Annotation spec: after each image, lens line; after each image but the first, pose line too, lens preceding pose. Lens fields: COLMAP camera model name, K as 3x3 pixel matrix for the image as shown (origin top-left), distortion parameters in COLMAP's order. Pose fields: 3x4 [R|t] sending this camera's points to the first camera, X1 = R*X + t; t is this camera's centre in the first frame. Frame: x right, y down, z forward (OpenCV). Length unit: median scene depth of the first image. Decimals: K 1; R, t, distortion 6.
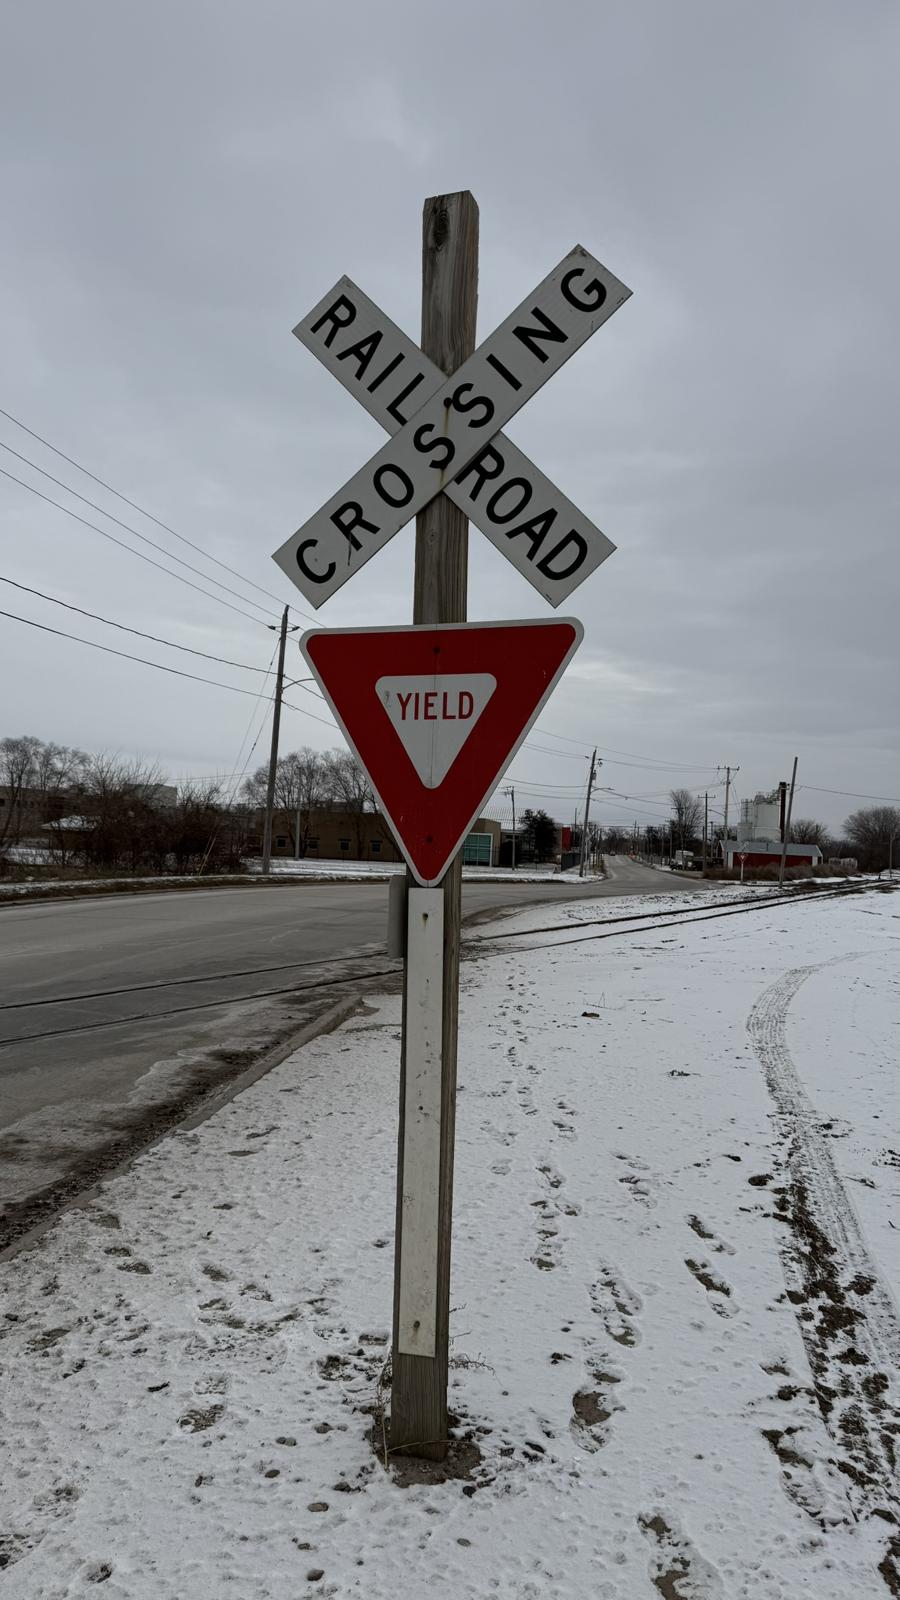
lens RADIAL K [[1111.9, 0, 434.0], [0, 1111.9, 798.9], [0, 0, 1]] dist [0.067460, -0.096285]
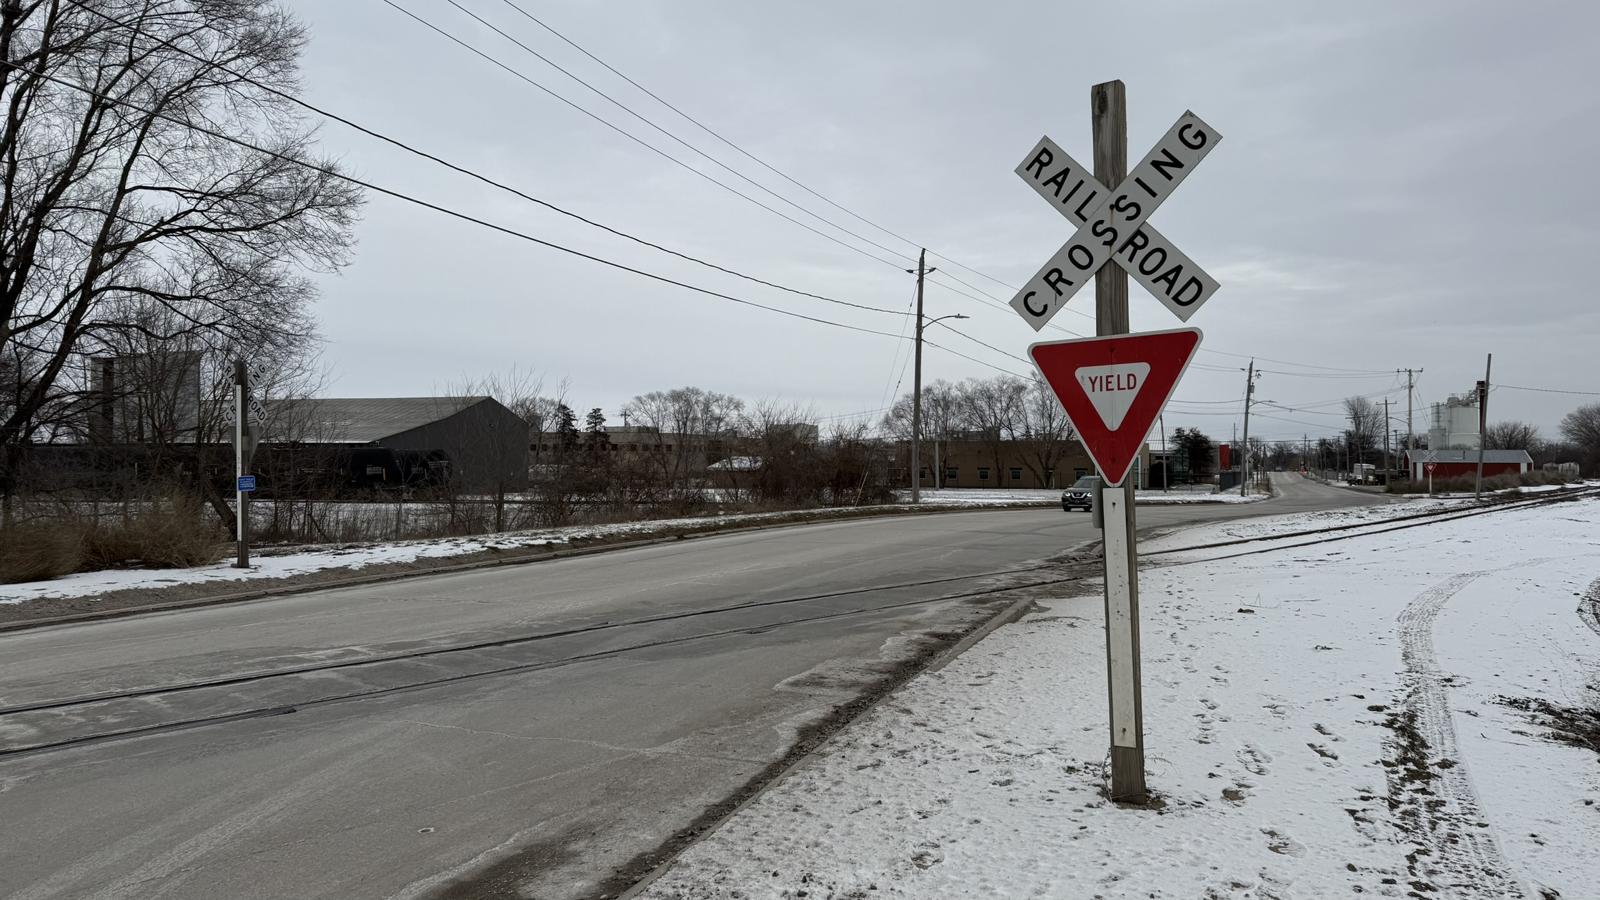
lens RADIAL K [[1111.9, 0, 765.1], [0, 1111.9, 441.5], [0, 0, 1]] dist [0.067460, -0.096285]
pose [[0.962686, -0.051441, -0.265688, -0.059182], [0.054095, 0.998532, 0.002676, -0.026341], [0.265160, -0.016948, 0.964055, -0.774611]]
